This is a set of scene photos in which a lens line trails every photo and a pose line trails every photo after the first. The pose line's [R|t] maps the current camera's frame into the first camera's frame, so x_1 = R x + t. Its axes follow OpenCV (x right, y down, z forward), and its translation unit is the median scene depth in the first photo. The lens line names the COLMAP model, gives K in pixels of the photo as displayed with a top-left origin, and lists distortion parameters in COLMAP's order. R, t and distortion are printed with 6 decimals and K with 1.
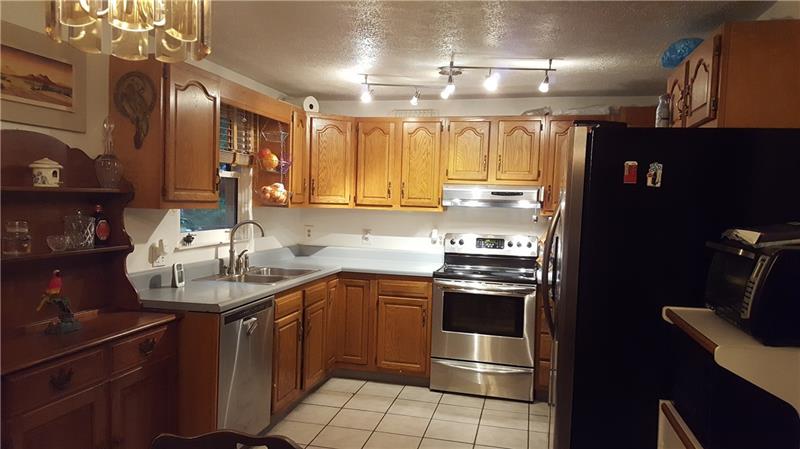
lens RADIAL K [[575.0, 0, 400.0], [0, 575.0, 224.5], [0, 0, 1]] dist [0.131903, -0.258108]
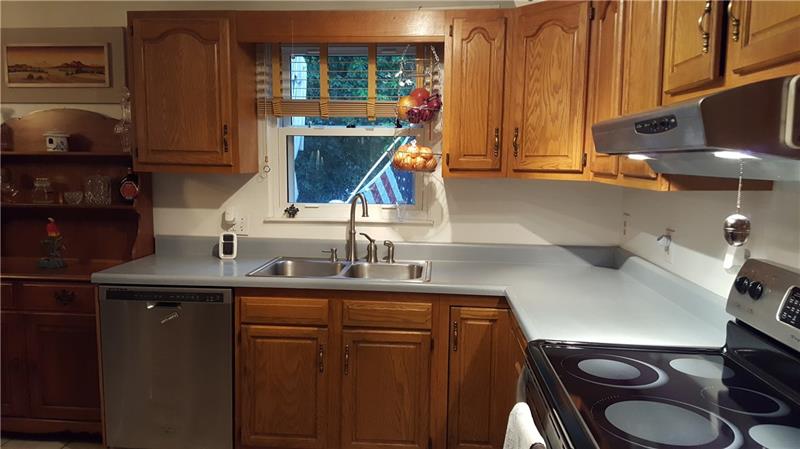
lens RADIAL K [[575.0, 0, 400.0], [0, 575.0, 224.5], [0, 0, 1]] dist [0.131903, -0.258108]
pose [[0.167623, 0.073342, -0.983119, 0.529731], [-0.052972, 0.996458, 0.065305, -0.020155], [0.984427, 0.041131, 0.170914, 1.050624]]
